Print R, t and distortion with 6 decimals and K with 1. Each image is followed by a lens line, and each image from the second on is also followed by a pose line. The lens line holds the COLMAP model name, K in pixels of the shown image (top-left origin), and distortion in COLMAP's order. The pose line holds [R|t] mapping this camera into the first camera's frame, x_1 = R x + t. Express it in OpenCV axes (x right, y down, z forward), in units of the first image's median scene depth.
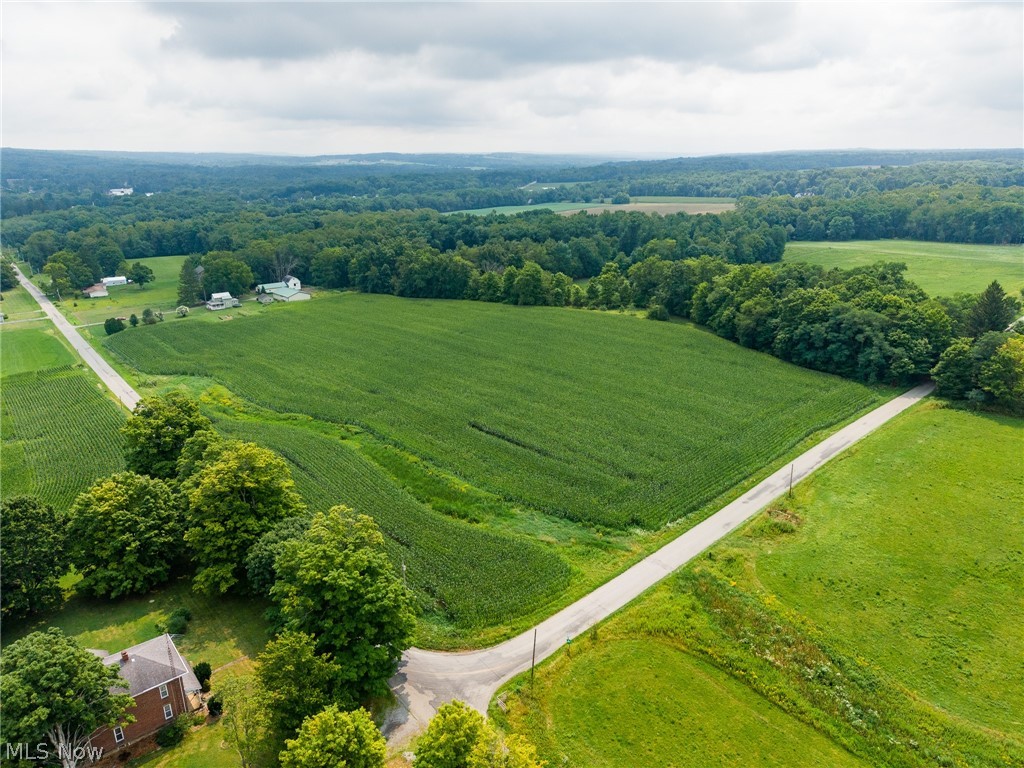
lens RADIAL K [[683.6, 0, 513.8], [0, 683.6, 390.3], [0, 0, 1]] dist [0.030485, -0.030551]
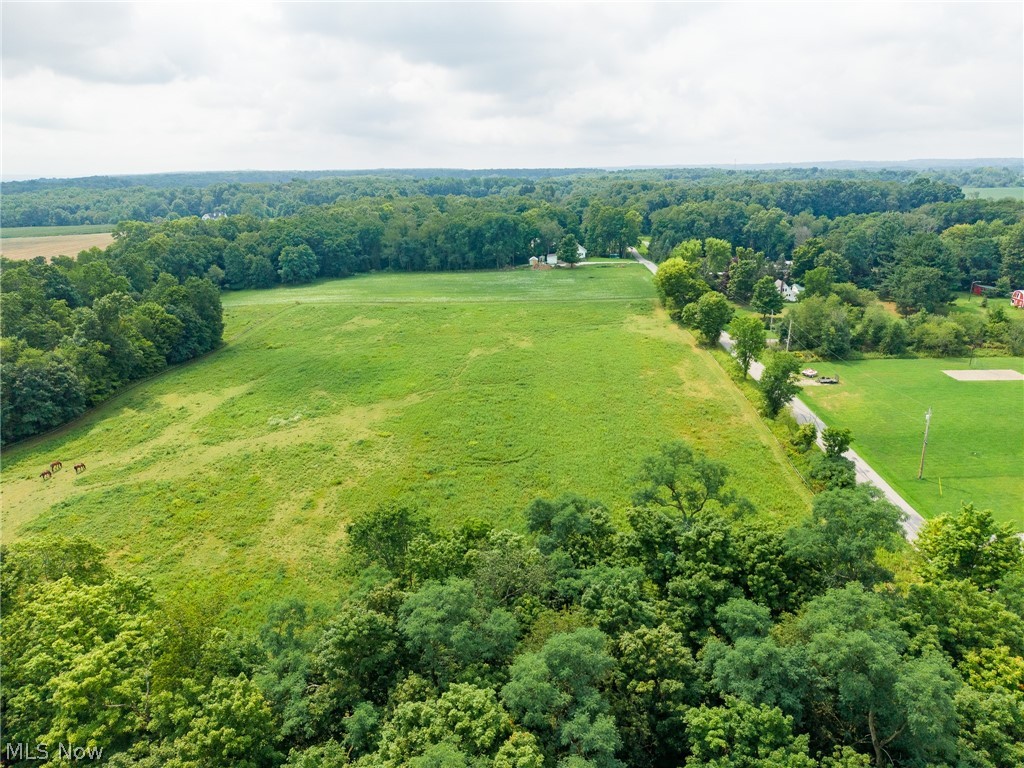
lens RADIAL K [[683.6, 0, 512.4], [0, 683.6, 390.1], [0, 0, 1]] dist [0.030485, -0.030551]
pose [[0.699833, -0.219903, 0.679615, 0.168747], [0.240084, 0.968496, 0.066150, -0.123138], [-0.672751, 0.116871, 0.730580, 0.440204]]
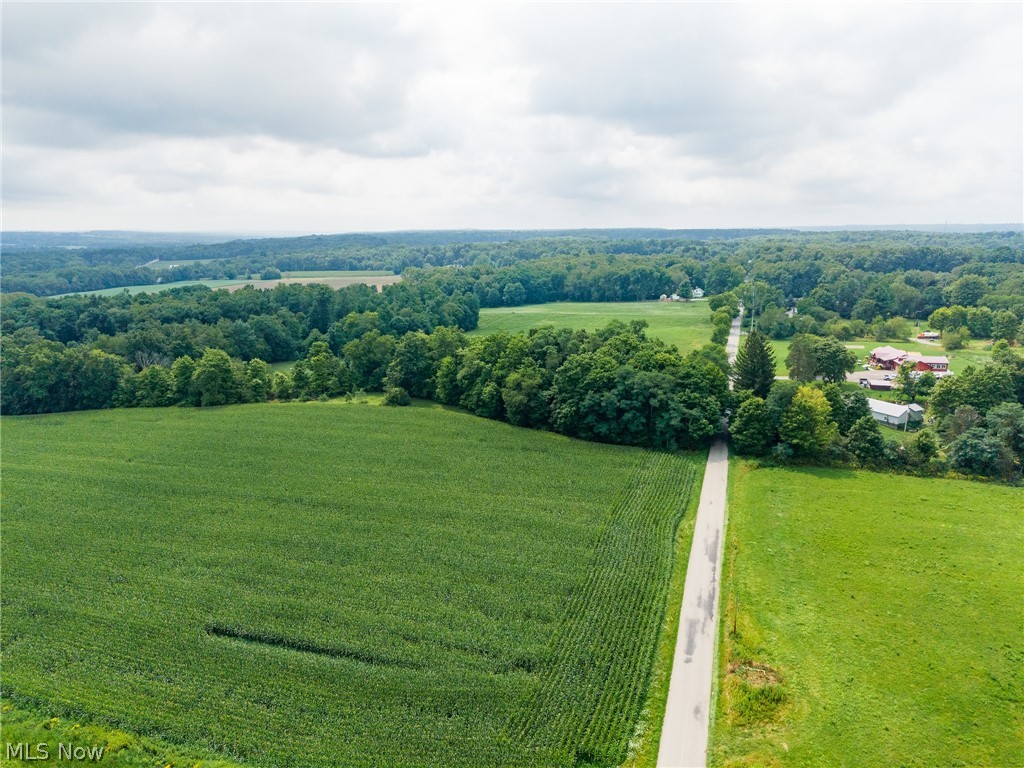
lens RADIAL K [[683.6, 0, 514.0], [0, 683.6, 383.1], [0, 0, 1]] dist [0.030485, -0.030551]
pose [[0.871645, -0.105333, 0.478685, -0.034083], [0.160241, 0.984208, -0.075215, -0.025297], [-0.463203, 0.142266, 0.874759, 0.117633]]
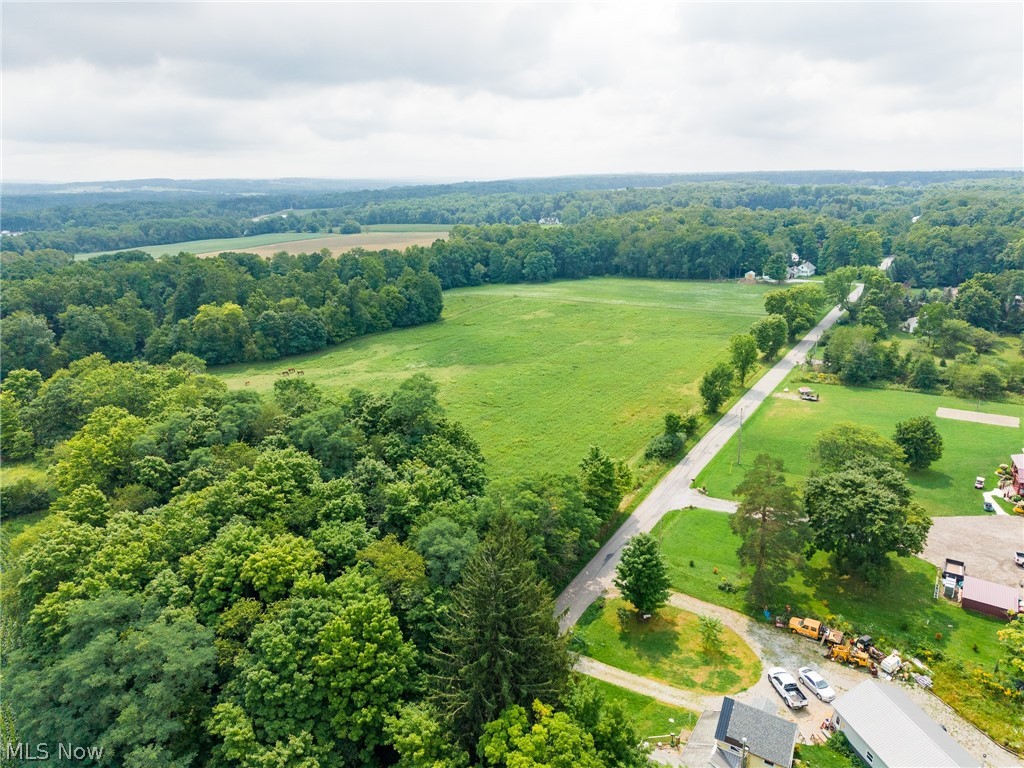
lens RADIAL K [[683.6, 0, 511.0], [0, 683.6, 380.2], [0, 0, 1]] dist [0.030485, -0.030551]
pose [[0.965057, -0.080450, 0.249386, 0.244579], [0.091936, 0.995159, -0.034738, -0.083314], [-0.245384, 0.056452, 0.967781, 0.264345]]
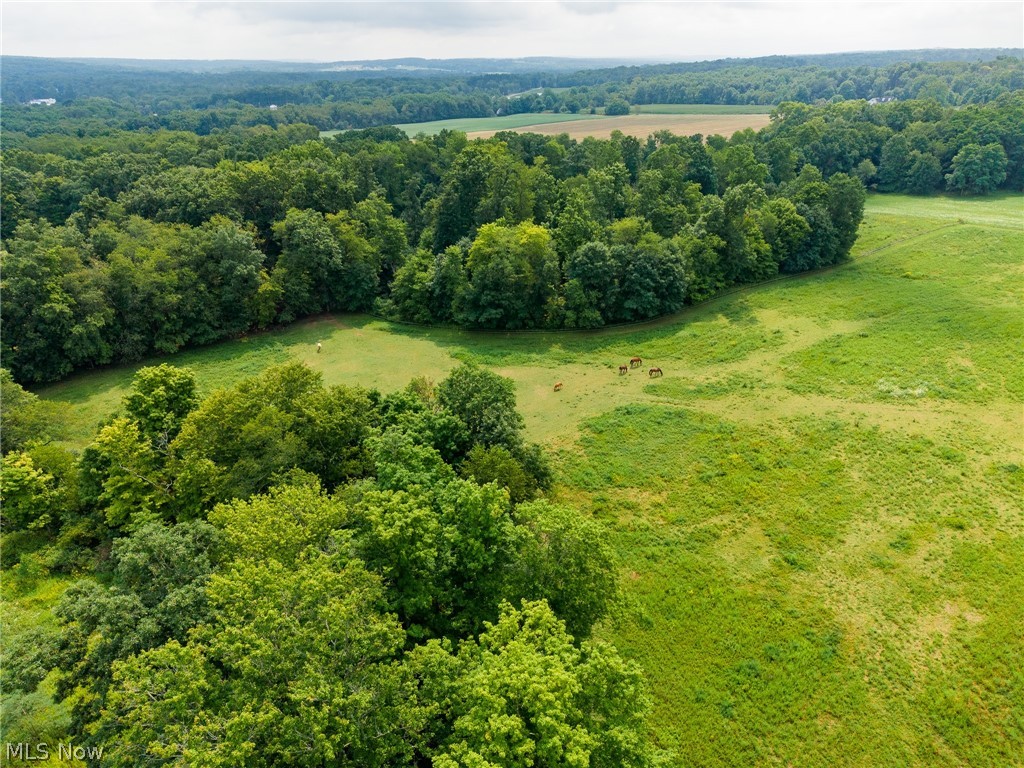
lens RADIAL K [[683.6, 0, 507.4], [0, 683.6, 384.8], [0, 0, 1]] dist [0.030485, -0.030551]
pose [[0.997792, 0.020632, -0.063134, 0.187797], [-0.013593, 0.993843, 0.109957, -0.138113], [0.065014, -0.108856, 0.991929, 0.499644]]
